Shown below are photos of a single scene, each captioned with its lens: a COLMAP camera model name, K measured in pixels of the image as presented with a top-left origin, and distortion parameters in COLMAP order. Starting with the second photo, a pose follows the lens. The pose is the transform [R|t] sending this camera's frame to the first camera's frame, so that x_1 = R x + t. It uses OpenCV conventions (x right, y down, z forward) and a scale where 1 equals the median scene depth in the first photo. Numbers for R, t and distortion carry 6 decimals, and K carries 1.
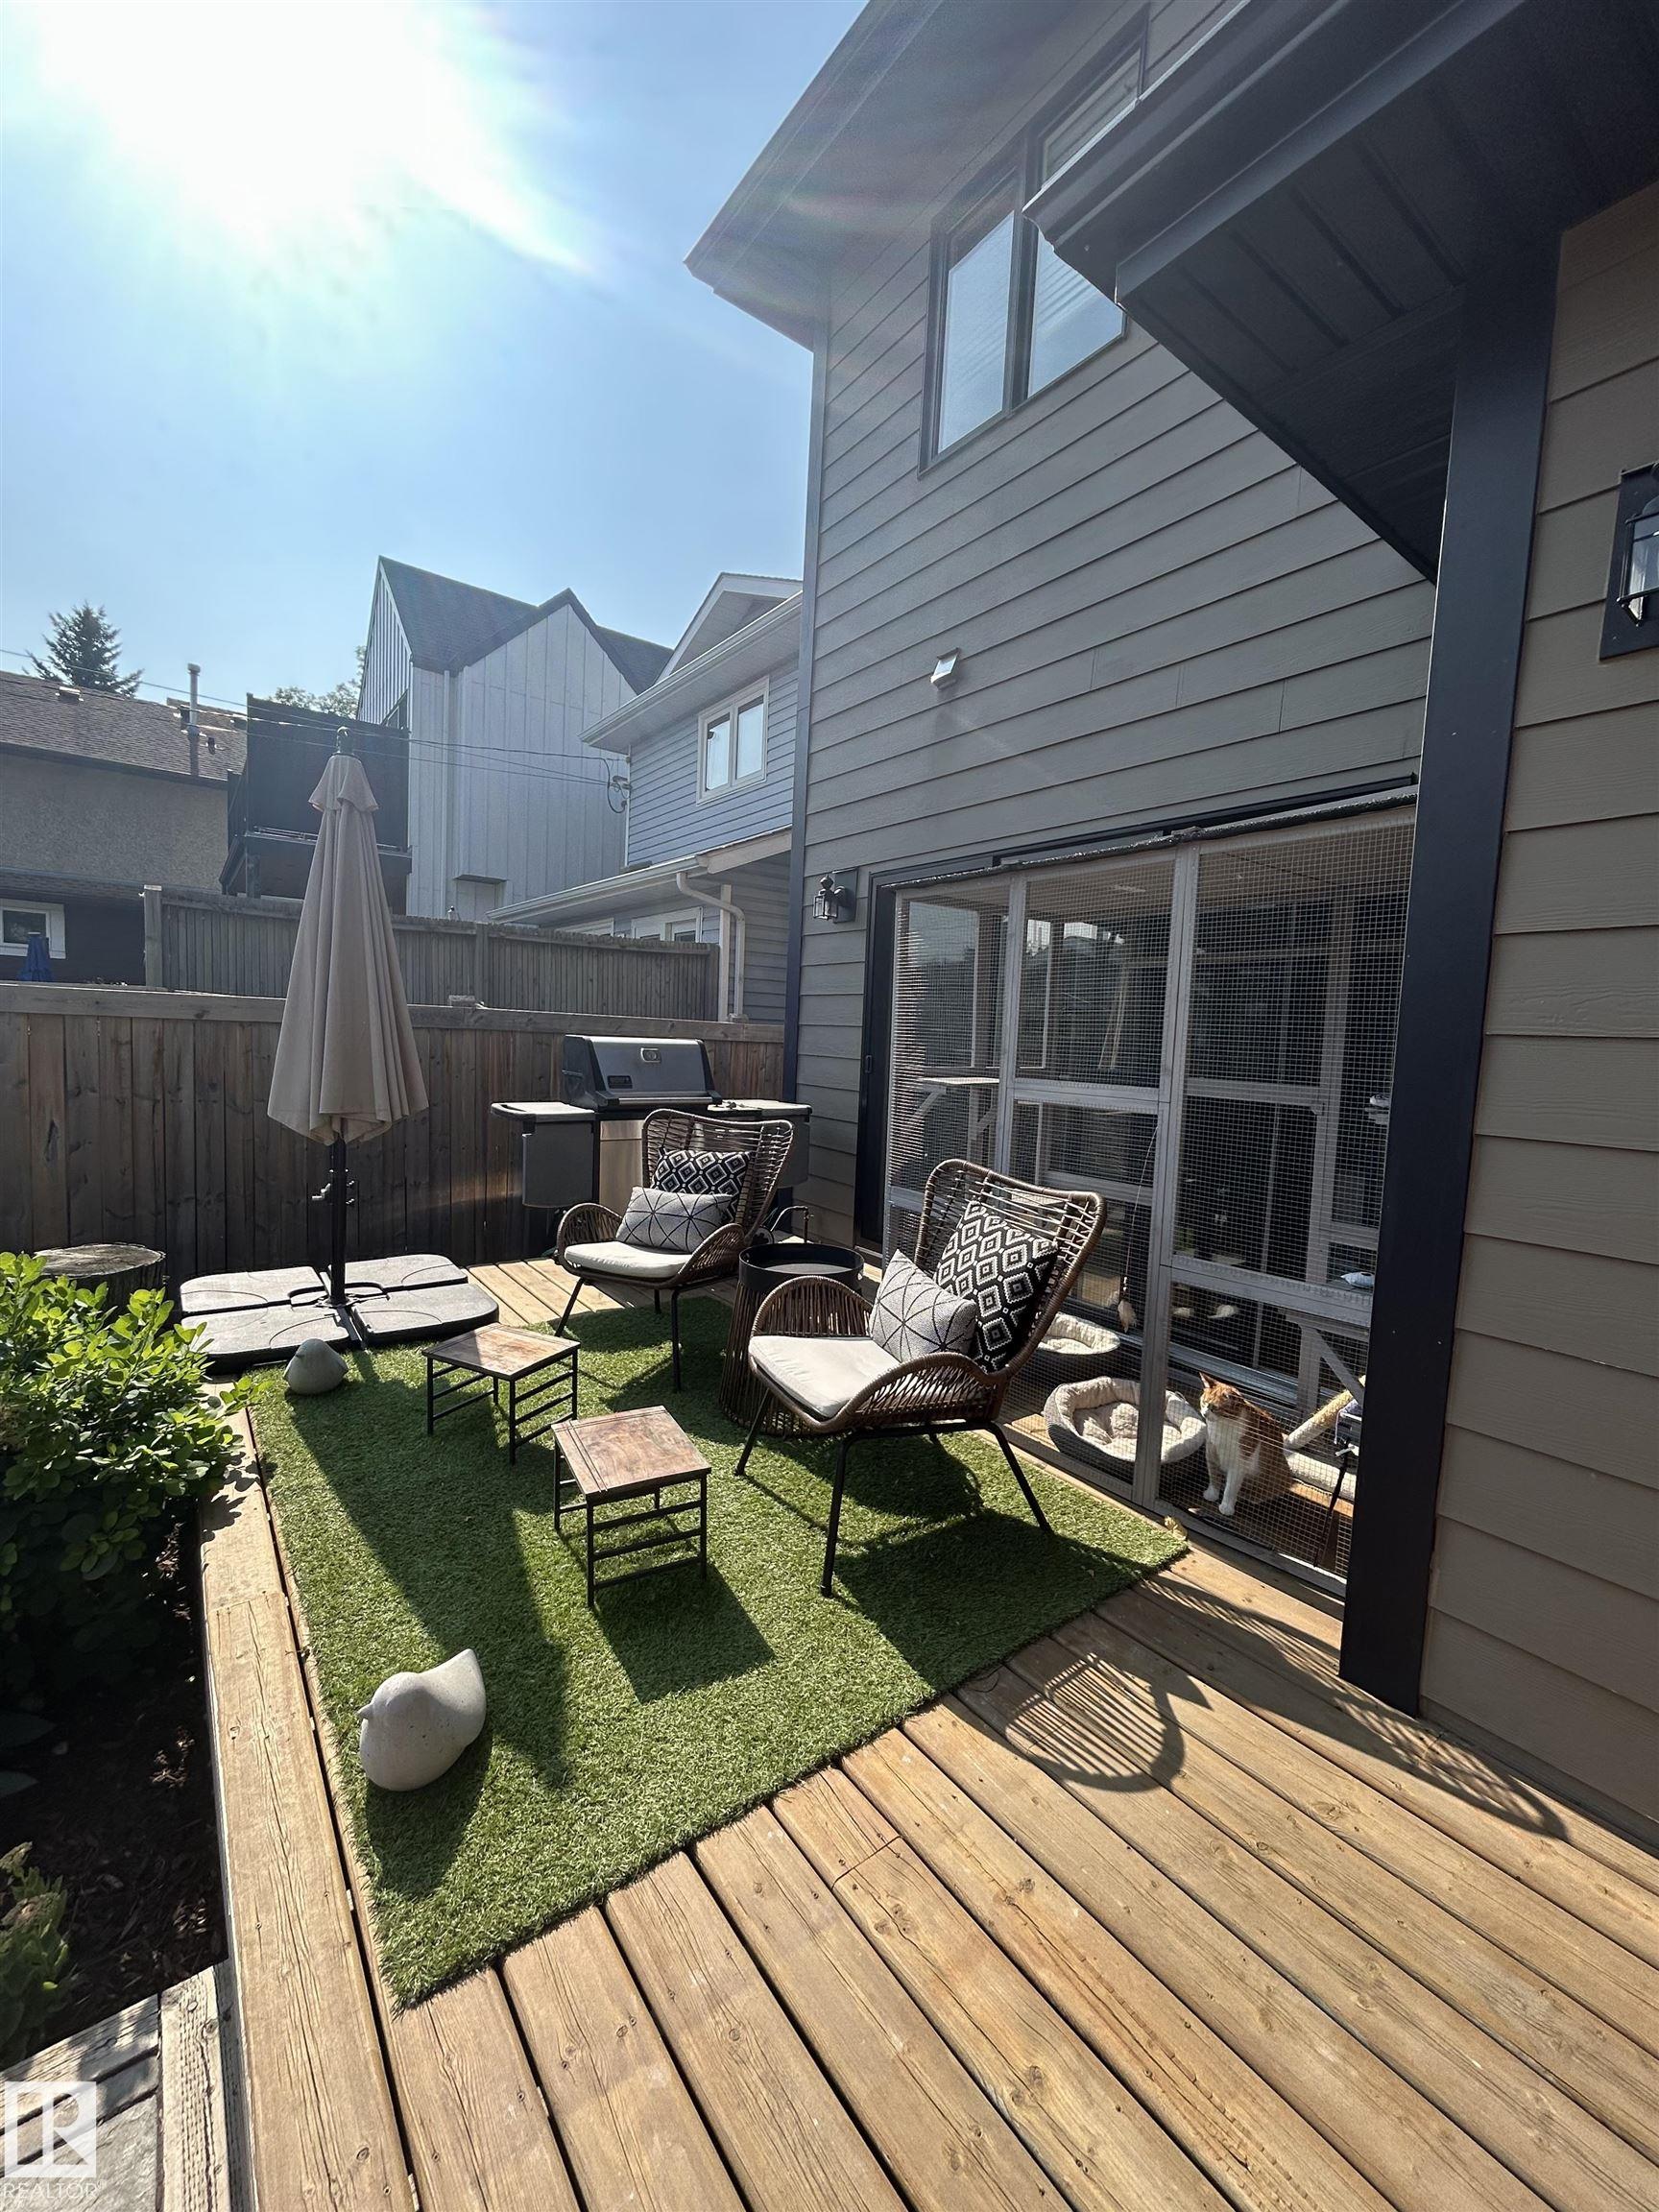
lens RADIAL K [[898.0, 0, 829.5], [0, 898.0, 1106.0], [0, 0, 1]] dist [-0.001575, 0.000456]
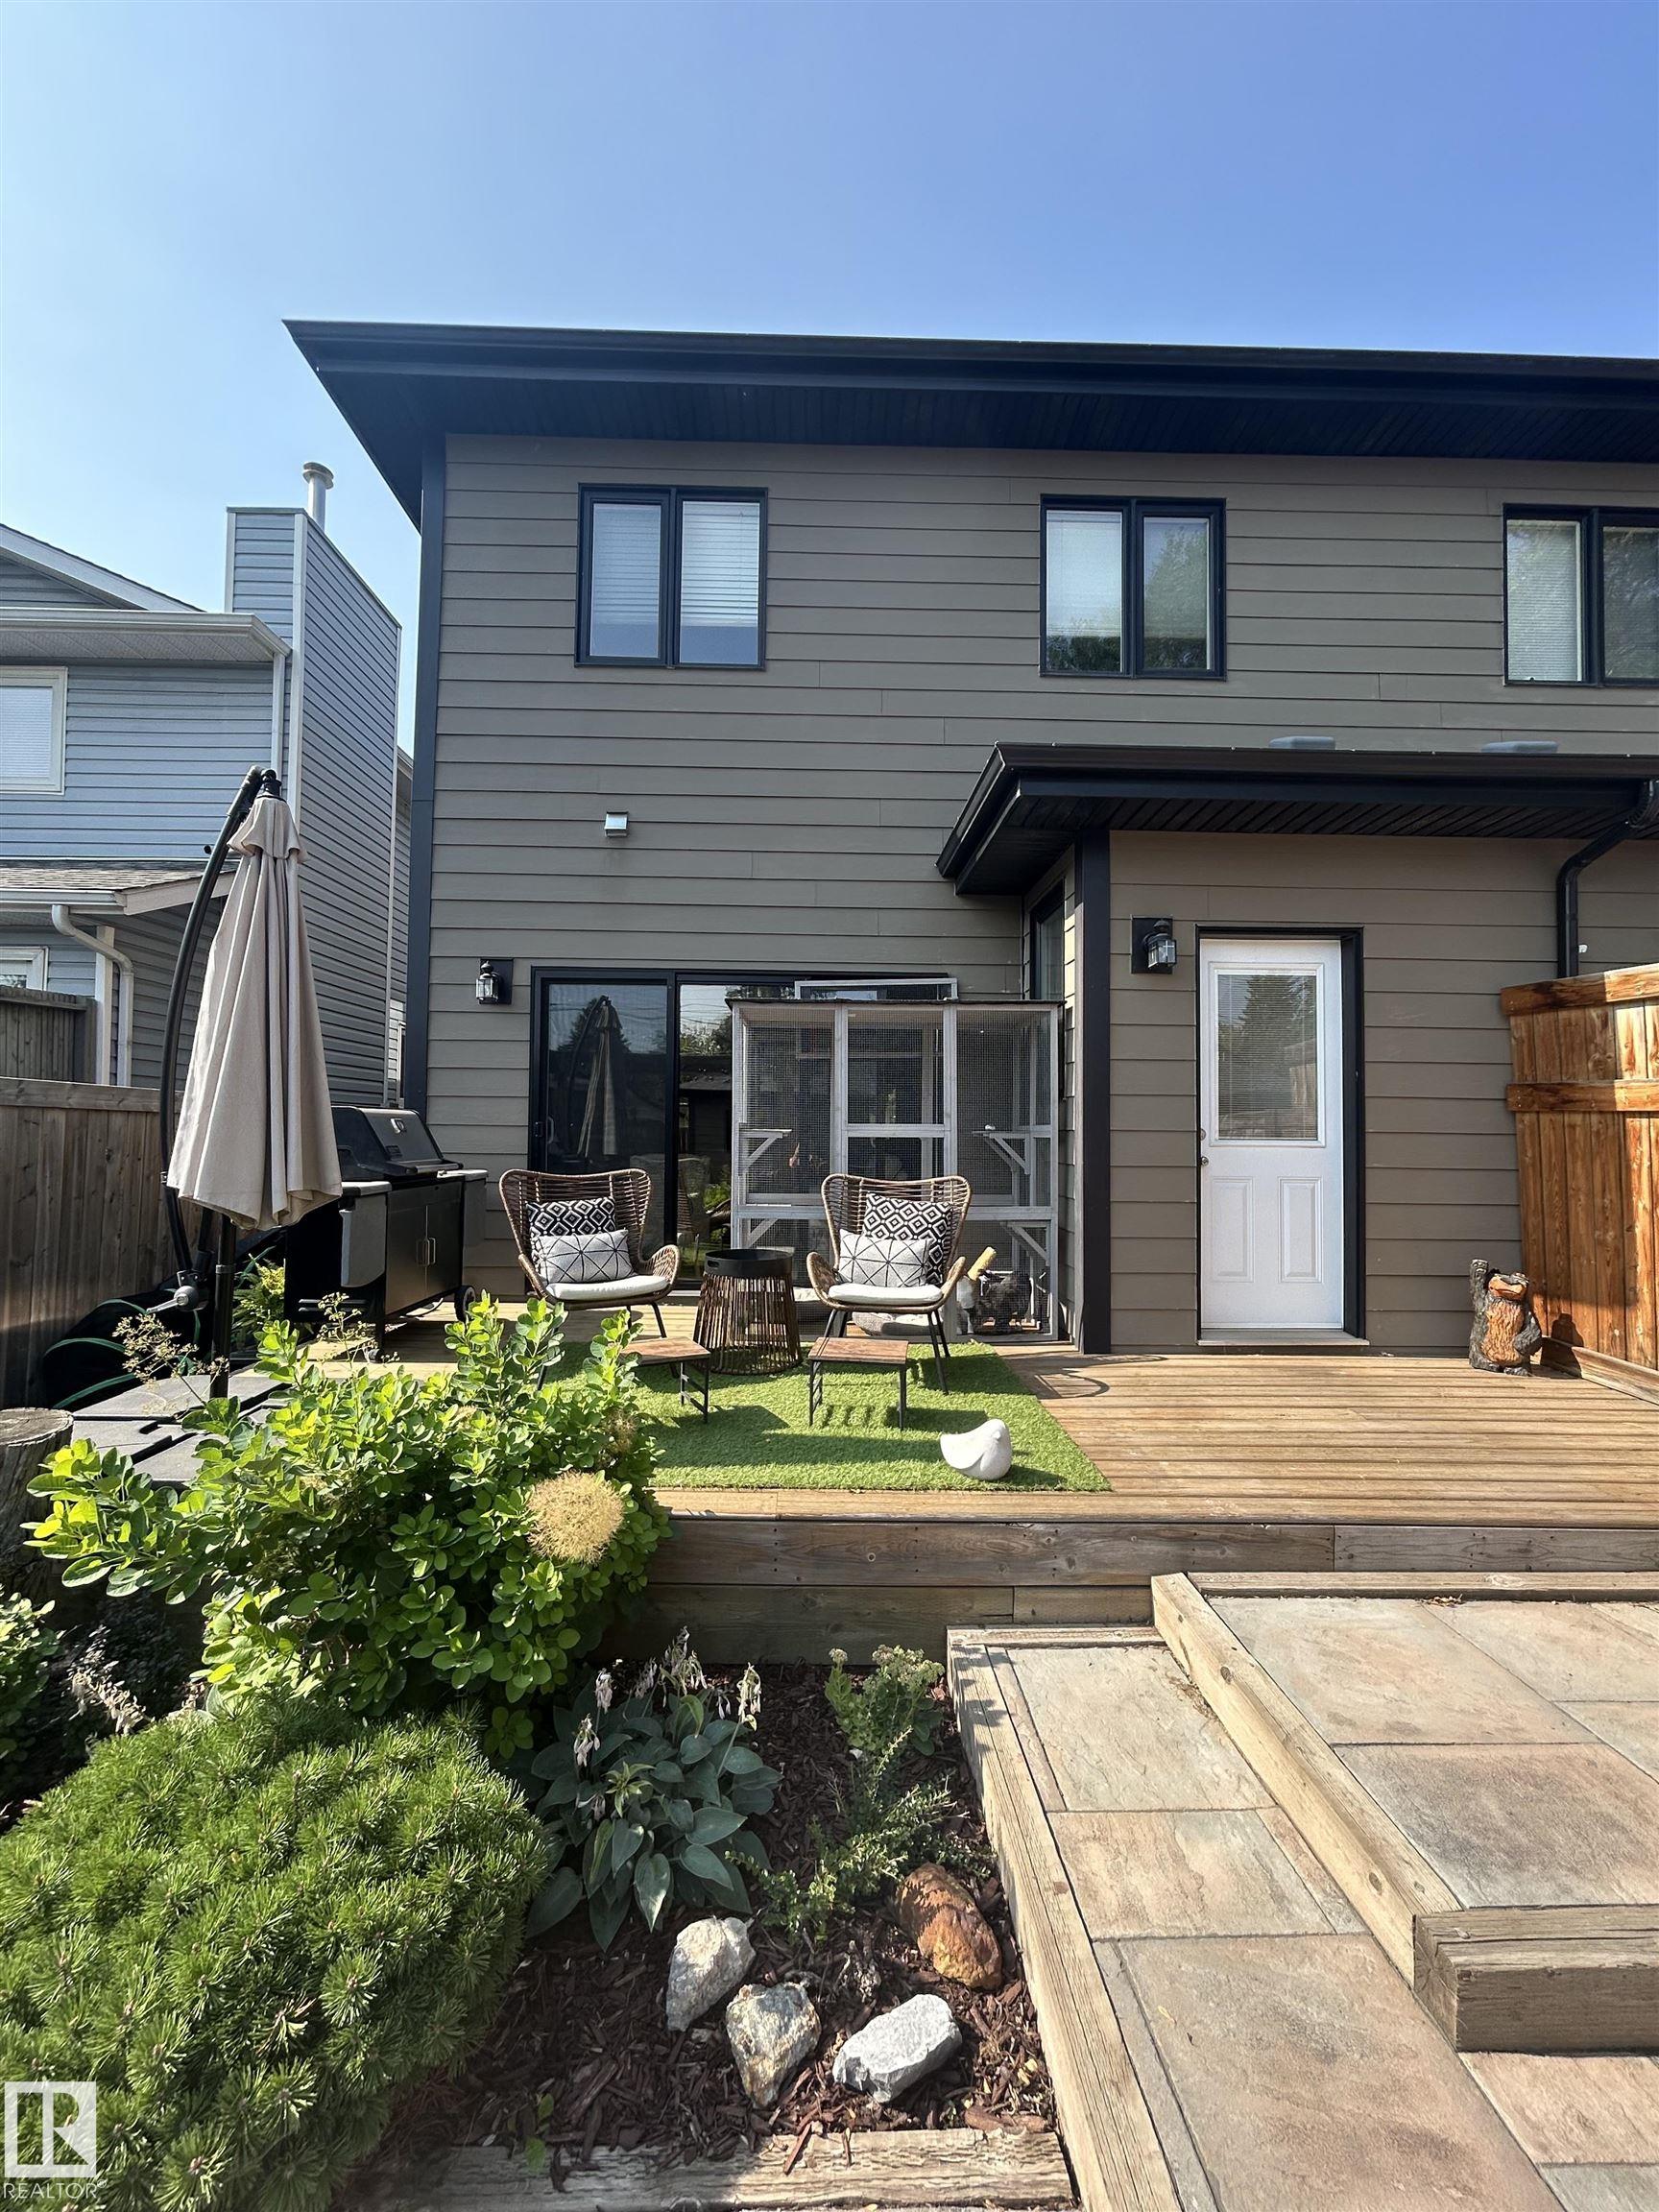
lens RADIAL K [[898.0, 0, 829.5], [0, 898.0, 1106.0], [0, 0, 1]] dist [-0.001575, 0.000456]
pose [[0.582830, -0.012128, 0.812504, -0.659371], [0.079247, 0.995971, -0.041979, 0.001454], [-0.808721, 0.088855, 0.581442, 0.025617]]
